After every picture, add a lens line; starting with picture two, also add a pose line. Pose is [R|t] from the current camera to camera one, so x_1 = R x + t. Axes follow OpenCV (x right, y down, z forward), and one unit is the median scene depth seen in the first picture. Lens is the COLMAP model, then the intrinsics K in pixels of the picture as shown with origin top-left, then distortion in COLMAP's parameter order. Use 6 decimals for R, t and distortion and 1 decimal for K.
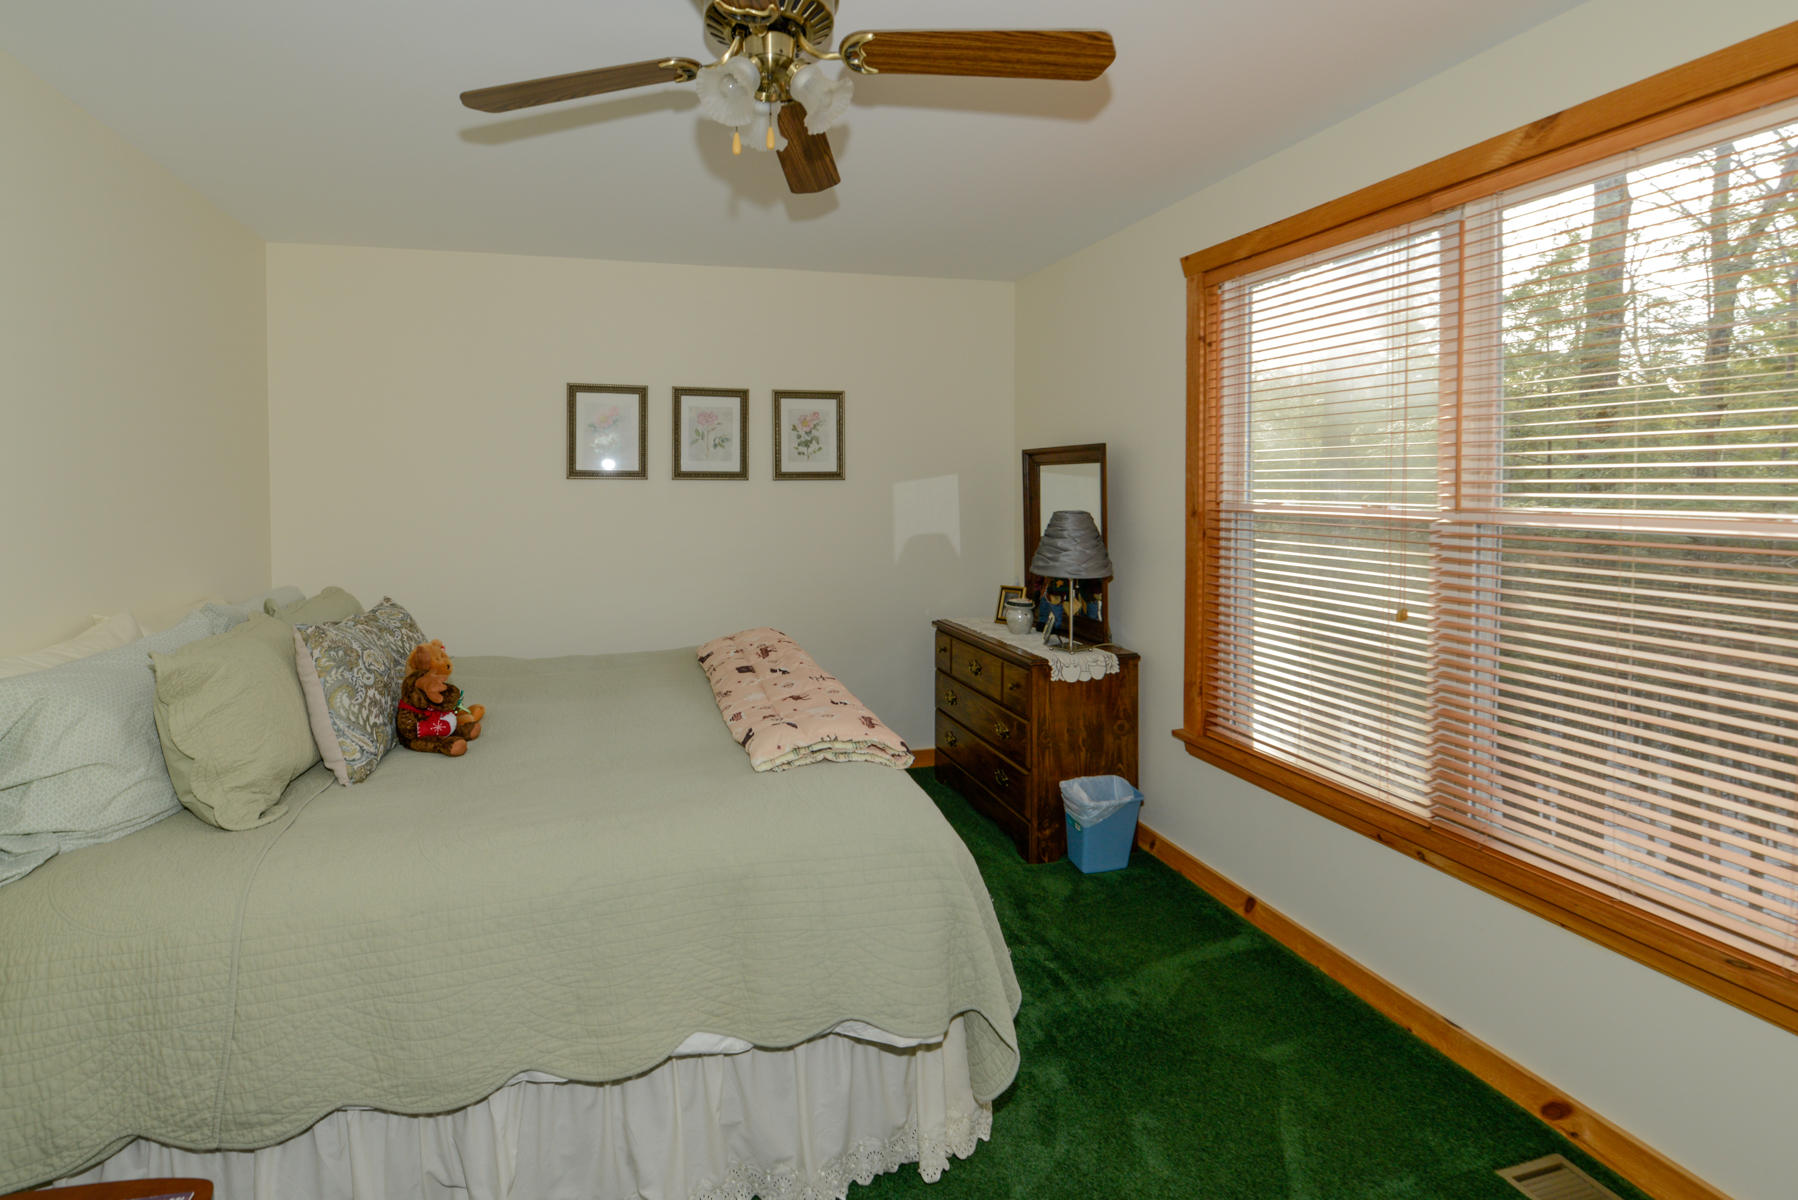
lens RADIAL K [[880.4, 0, 796.5], [0, 880.4, 603.1], [0, 0, 1]] dist [0.000652, -0.007383]
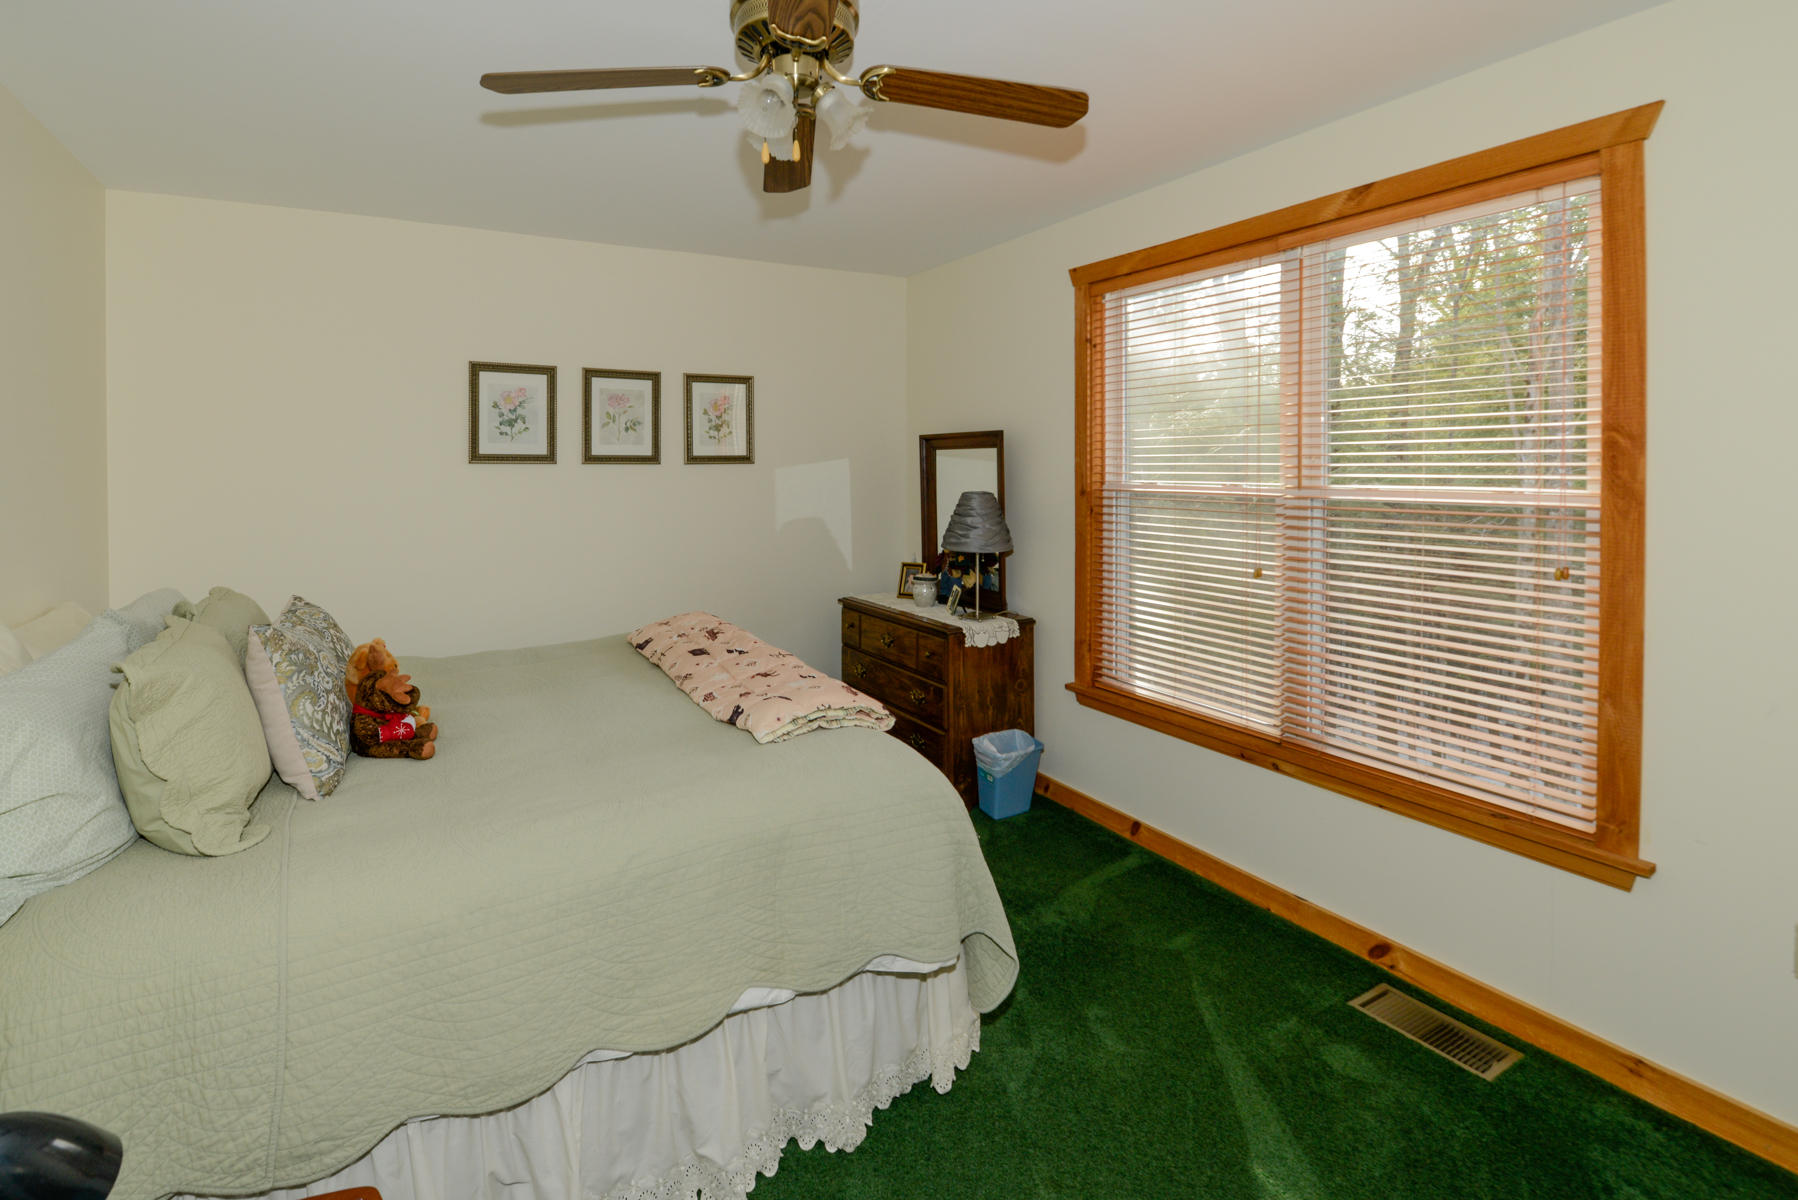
lens RADIAL K [[924.7, 0, 839.6], [0, 924.7, 594.9], [0, 0, 1]] dist [-0.004324, -0.001785]
pose [[0.958005, -0.042958, 0.283514, -0.257578], [0.041400, 0.999077, 0.011487, 0.005438], [-0.283746, 0.000733, 0.958899, -0.082664]]
